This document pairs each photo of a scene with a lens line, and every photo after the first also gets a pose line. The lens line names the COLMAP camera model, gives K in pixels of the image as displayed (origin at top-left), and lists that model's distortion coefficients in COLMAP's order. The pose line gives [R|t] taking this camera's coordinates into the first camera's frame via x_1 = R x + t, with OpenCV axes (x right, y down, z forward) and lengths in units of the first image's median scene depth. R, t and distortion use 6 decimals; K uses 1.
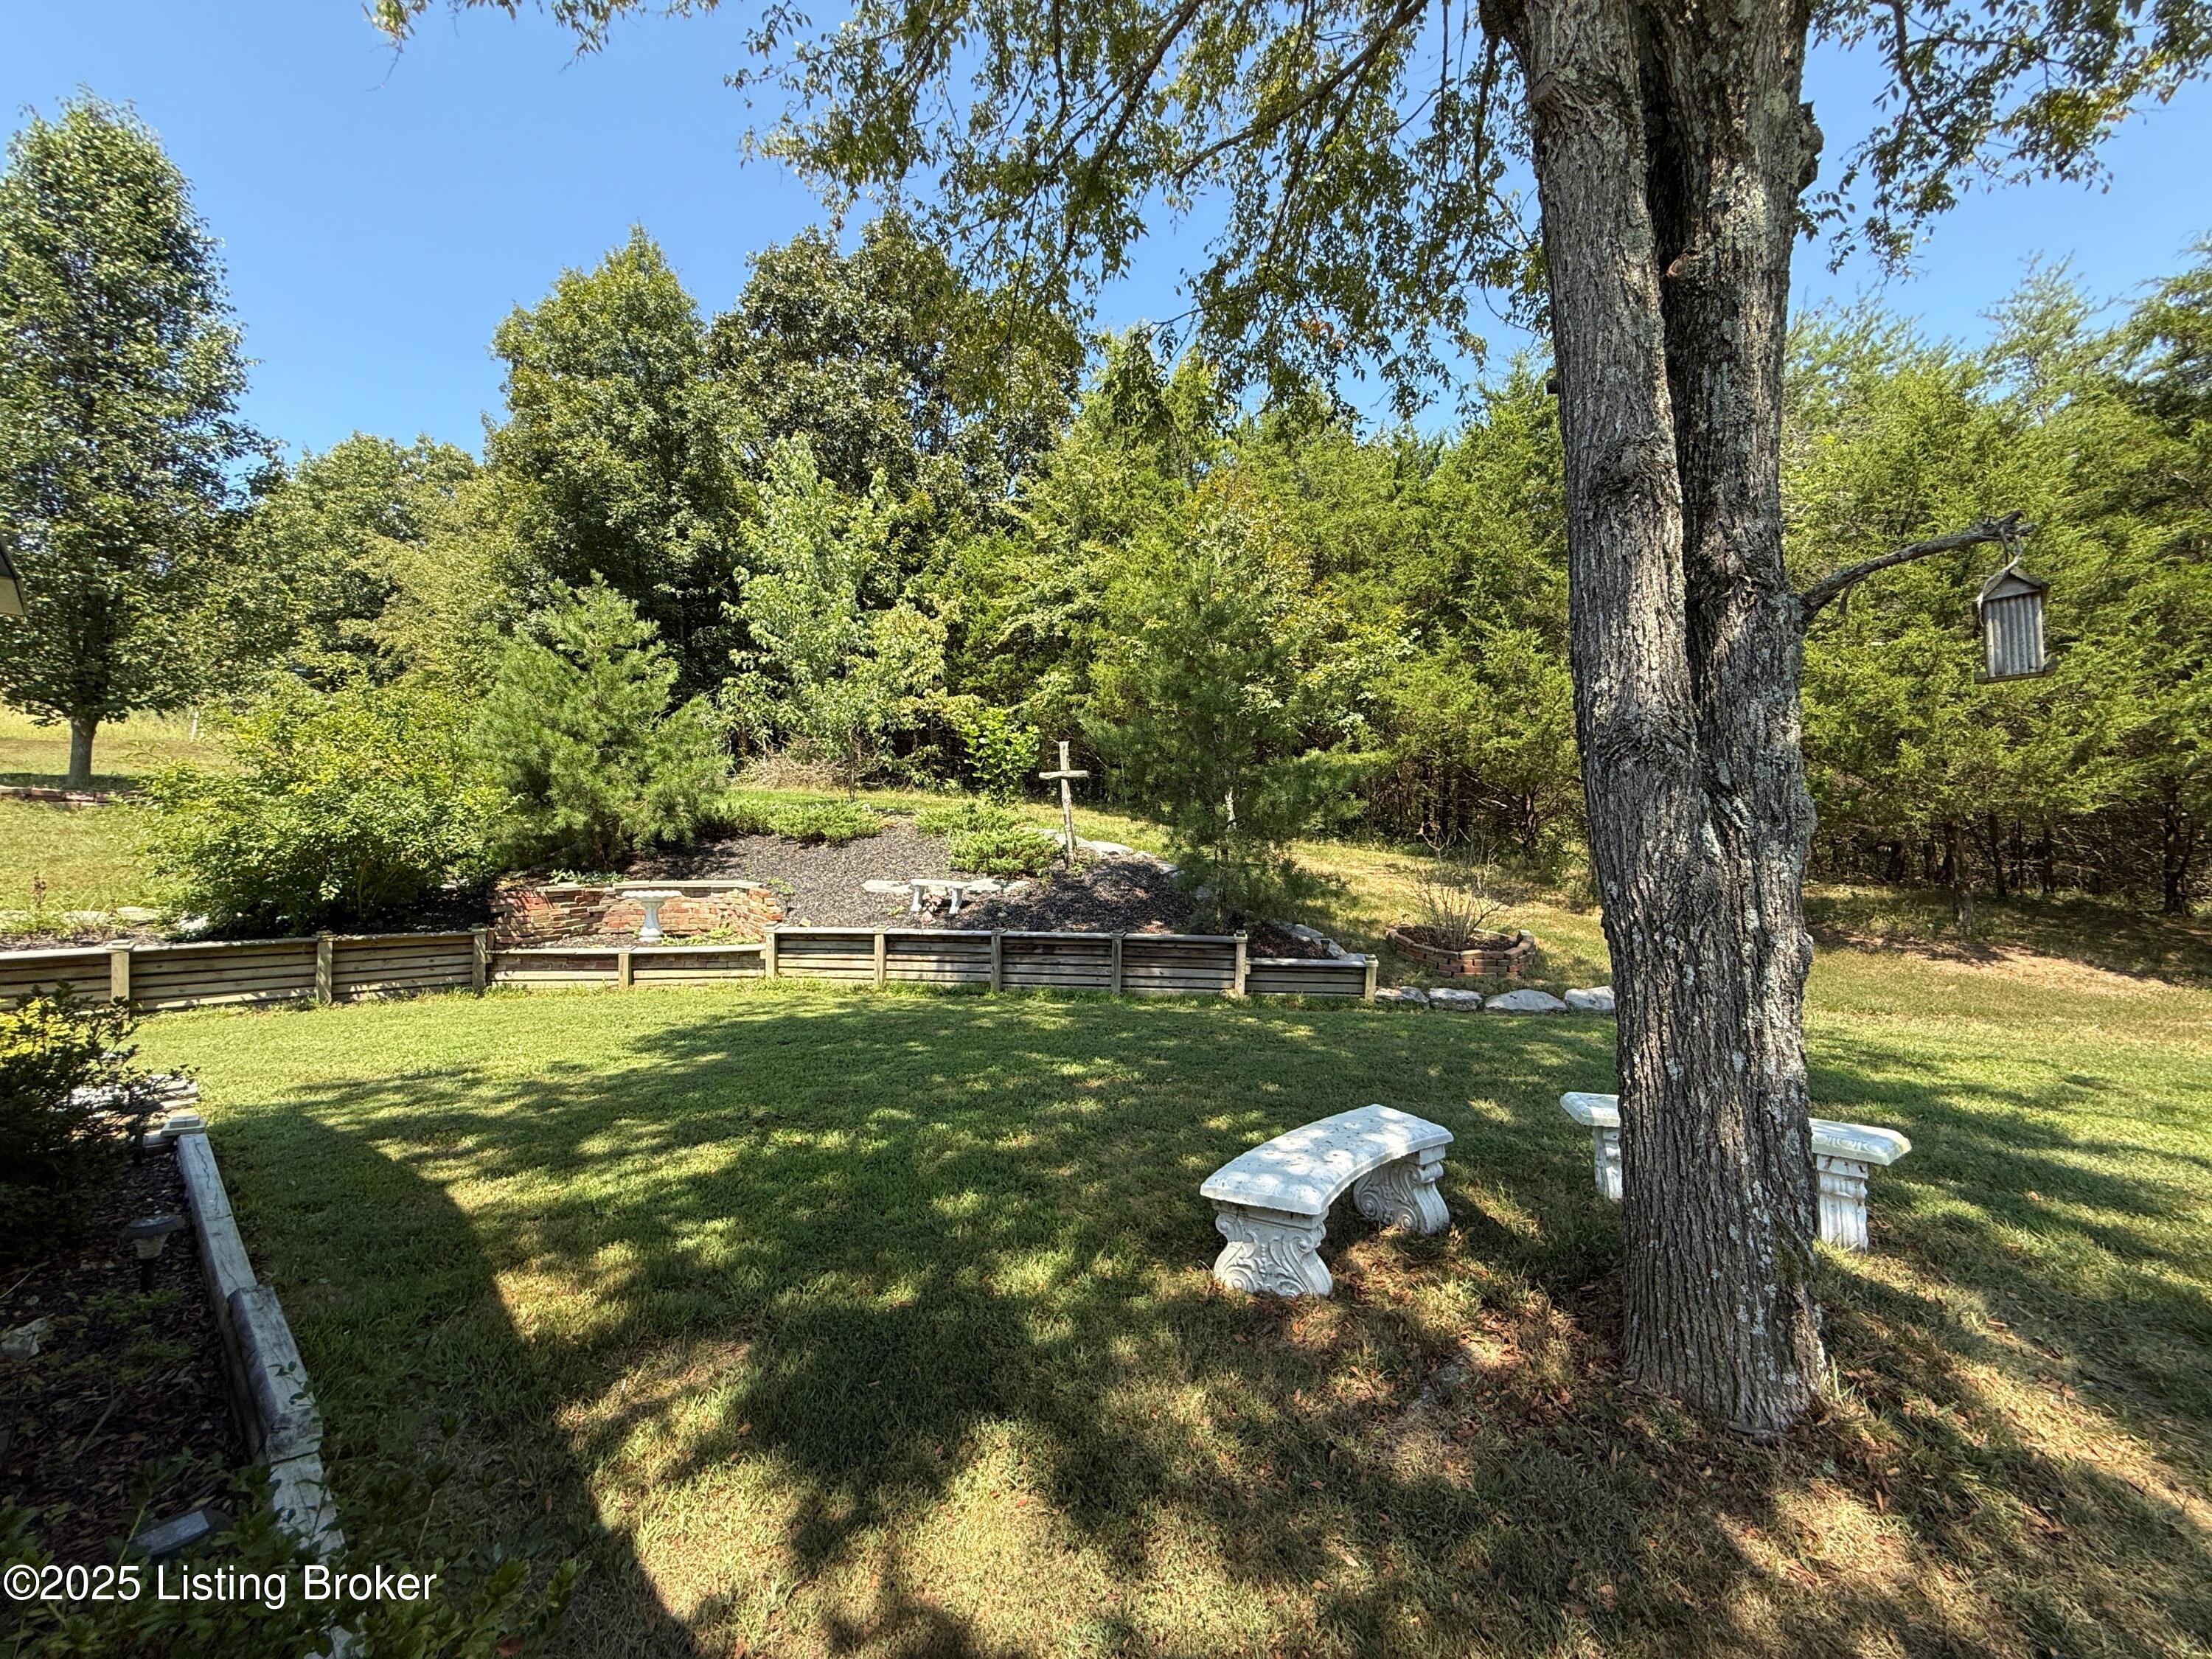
lens RADIAL K [[903.4, 0, 1088.3], [0, 903.4, 813.3], [0, 0, 1]] dist [-0.001095, 0.002980]
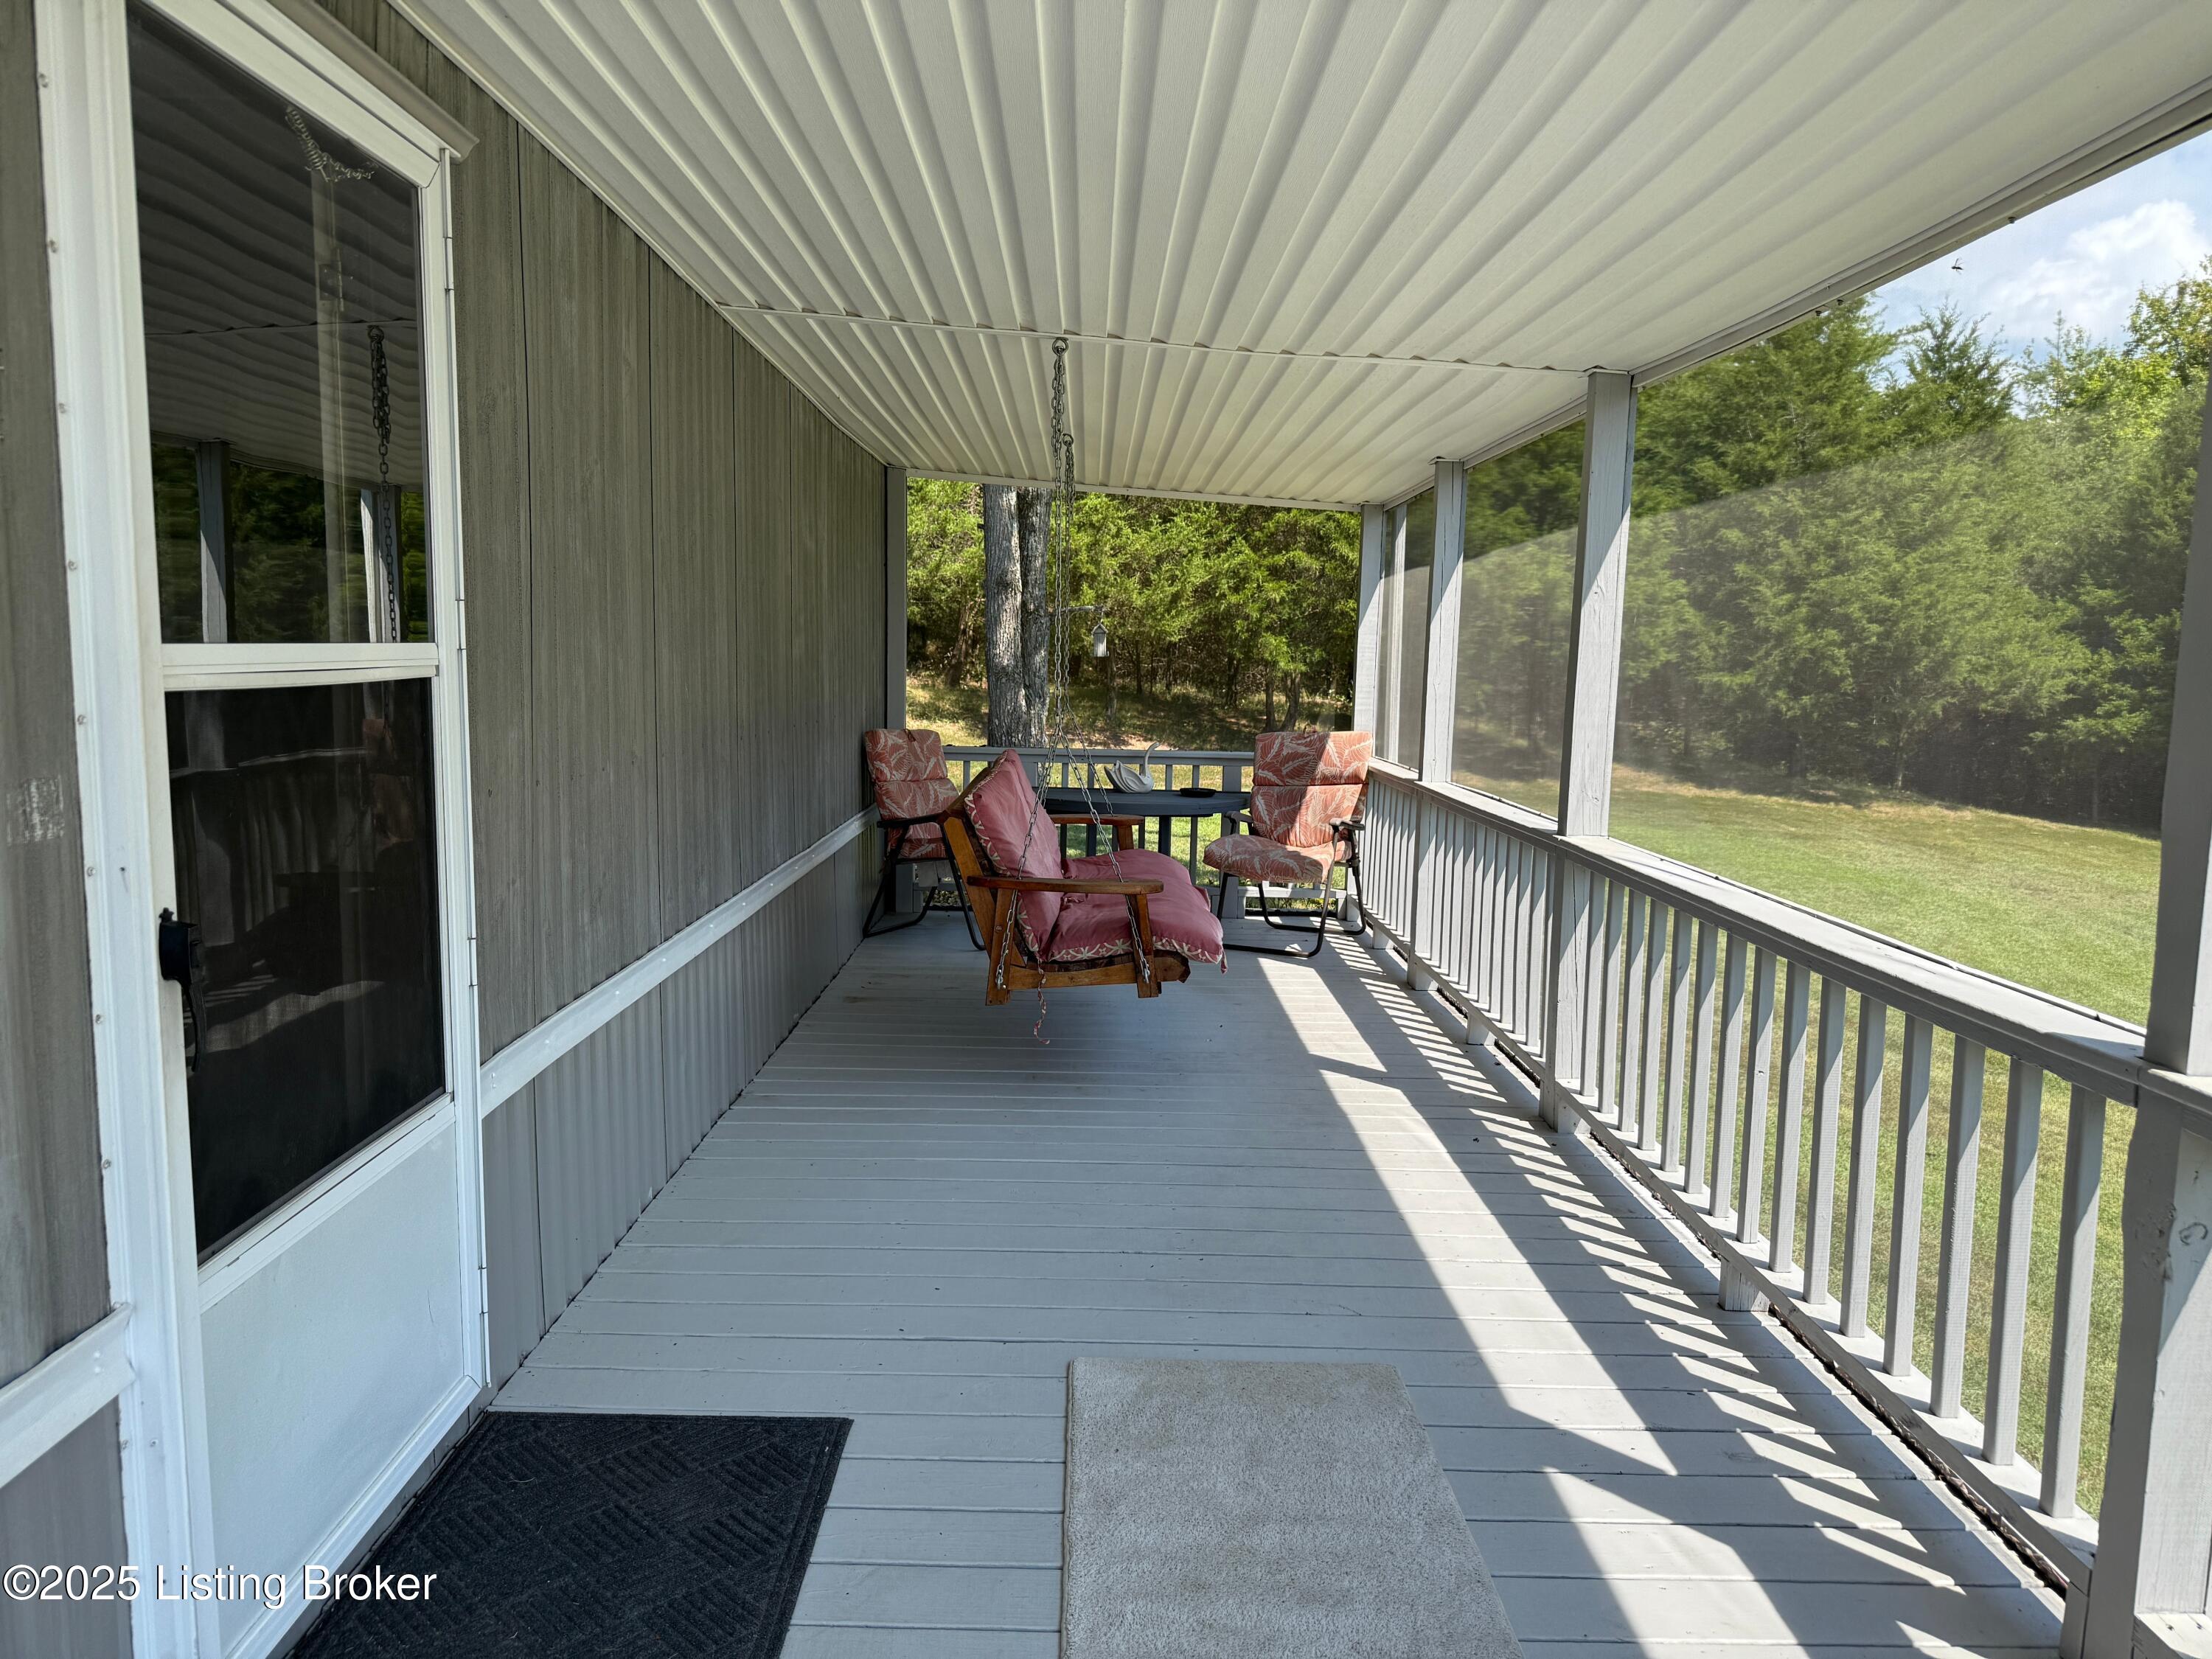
lens RADIAL K [[1487.8, 0, 1106.0], [0, 1487.8, 829.5], [0, 0, 1]] dist [0.181069, -0.302277]
pose [[0.733121, -0.072909, 0.676179, -0.466961], [-0.059920, 0.983446, 0.171005, -0.081245], [-0.677454, -0.165884, 0.716616, -0.525066]]
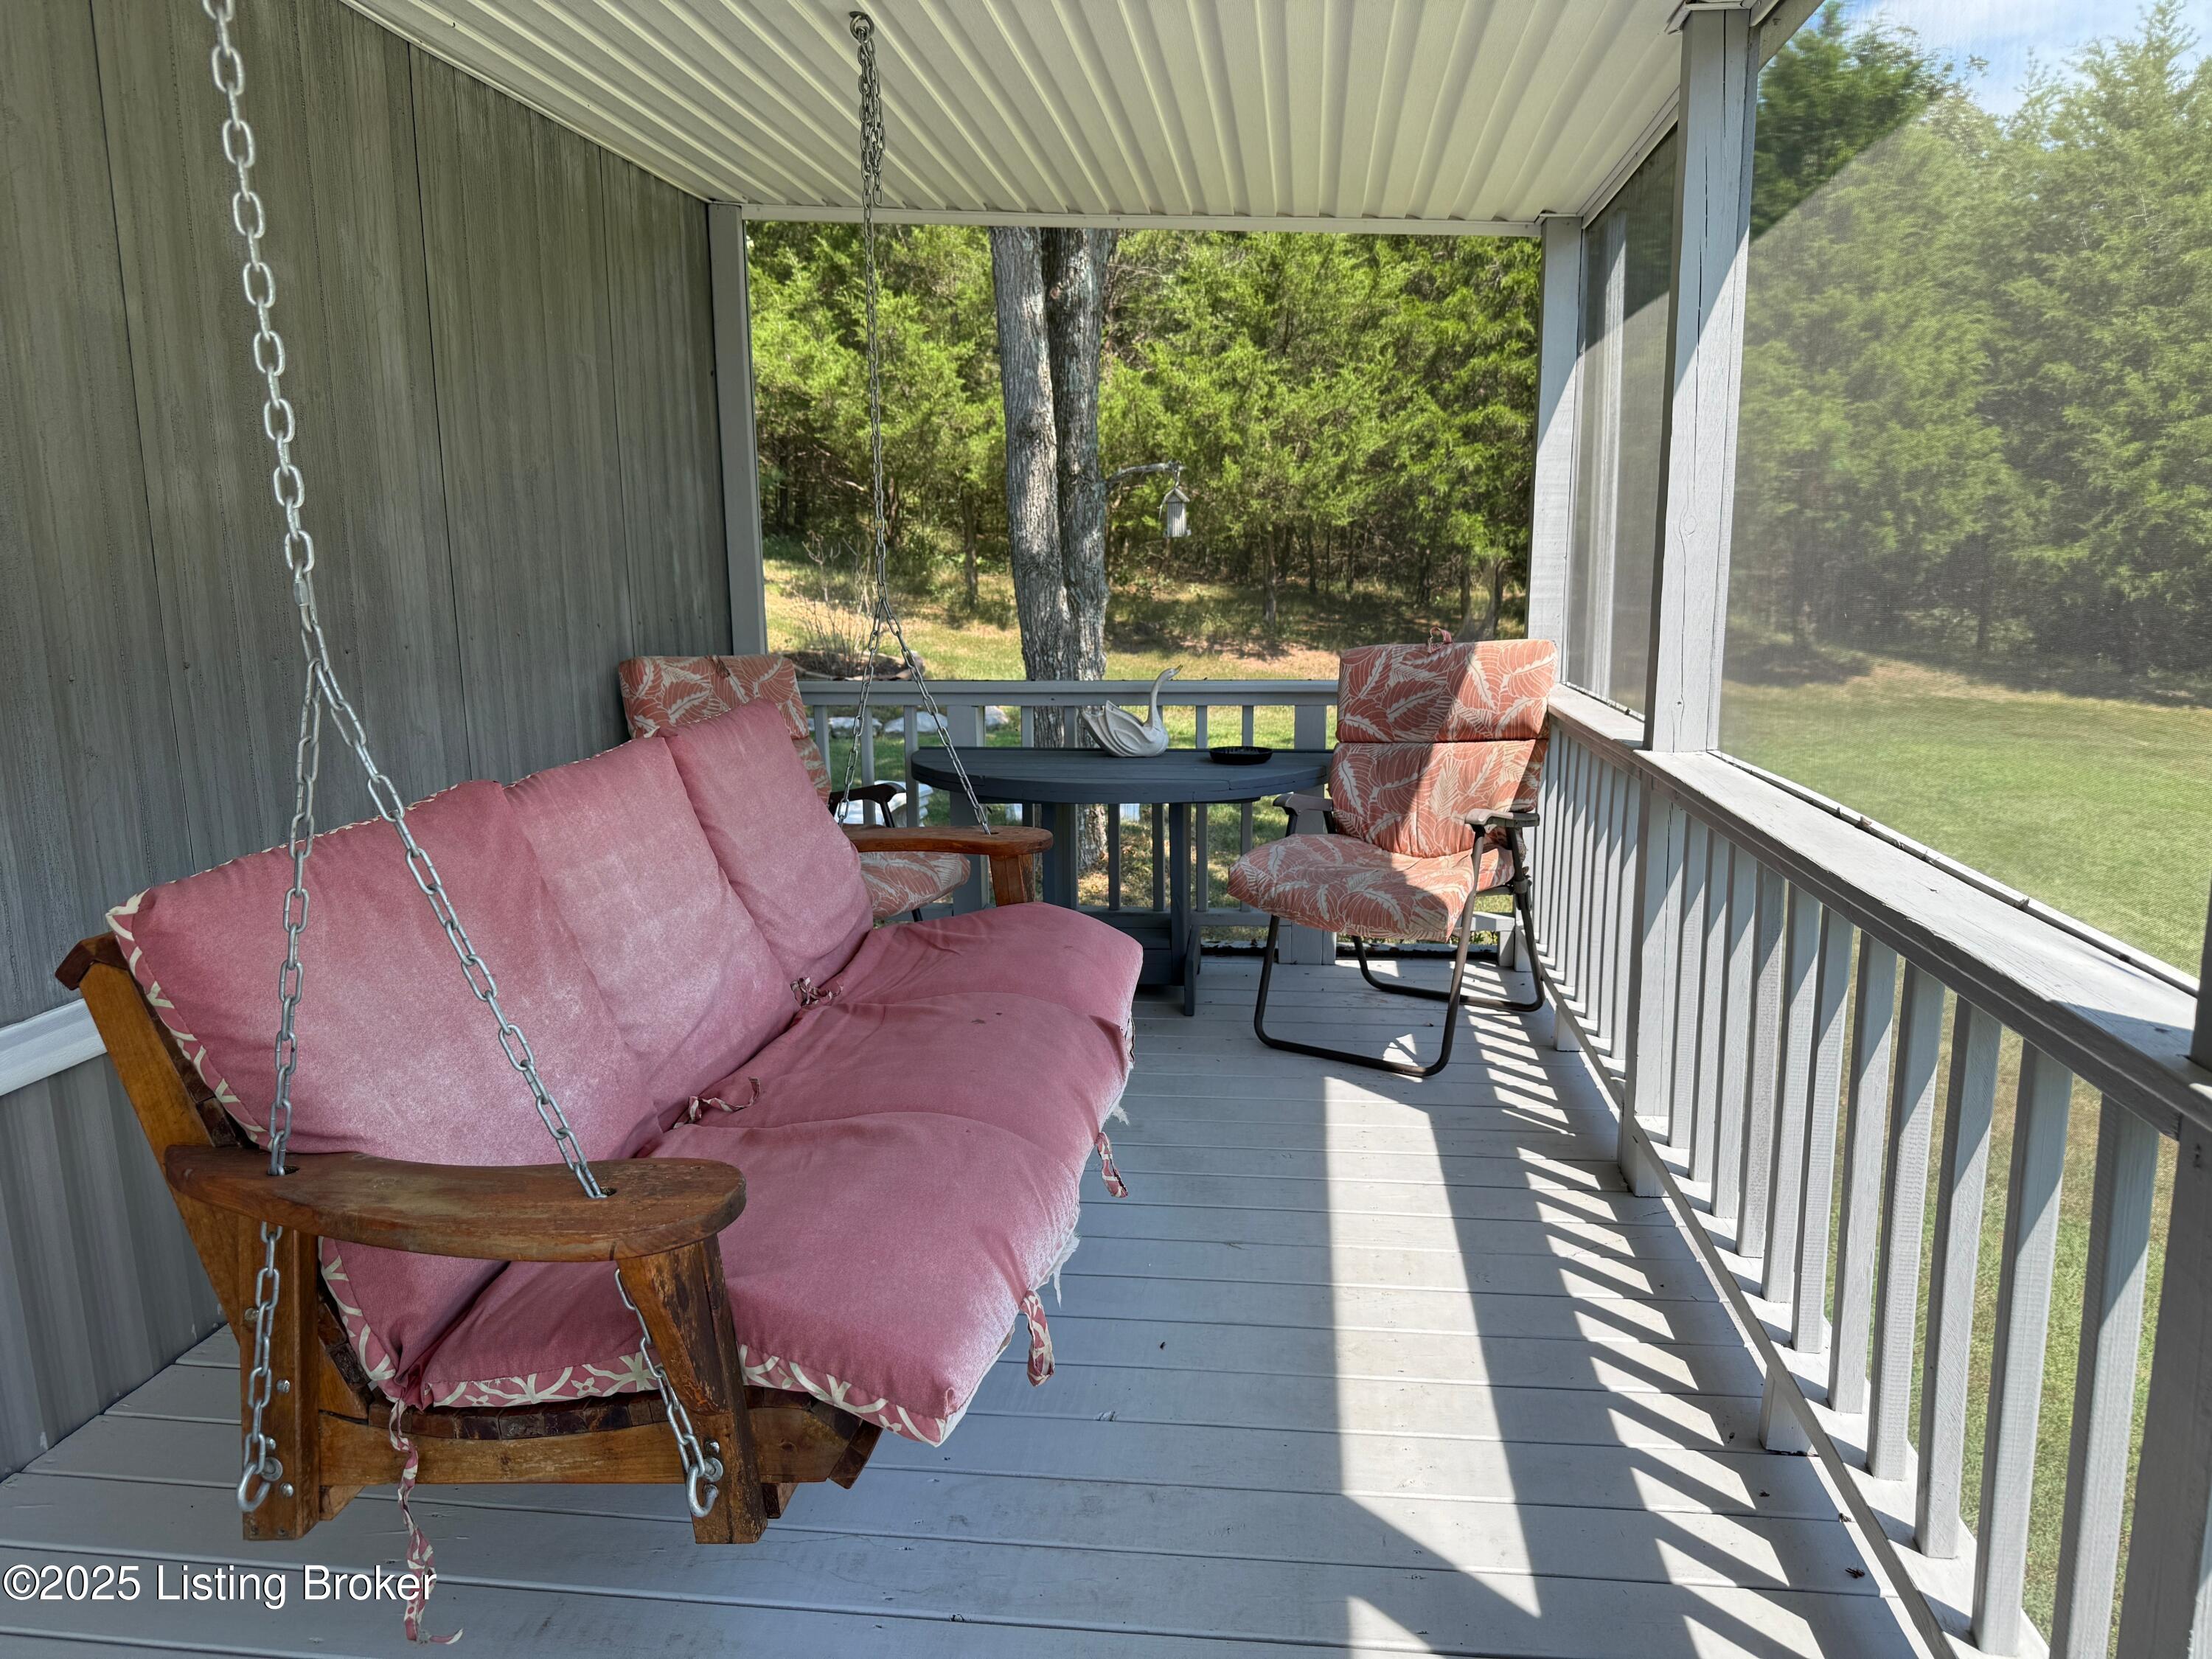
lens RADIAL K [[1523.8, 0, 1111.8], [0, 1523.8, 856.4], [0, 0, 1]] dist [0.118848, -0.168411]
pose [[0.813876, -0.128491, 0.566654, -0.247200], [-0.021155, 0.968042, 0.249893, -0.058680], [-0.580654, -0.215370, 0.785148, -0.372232]]
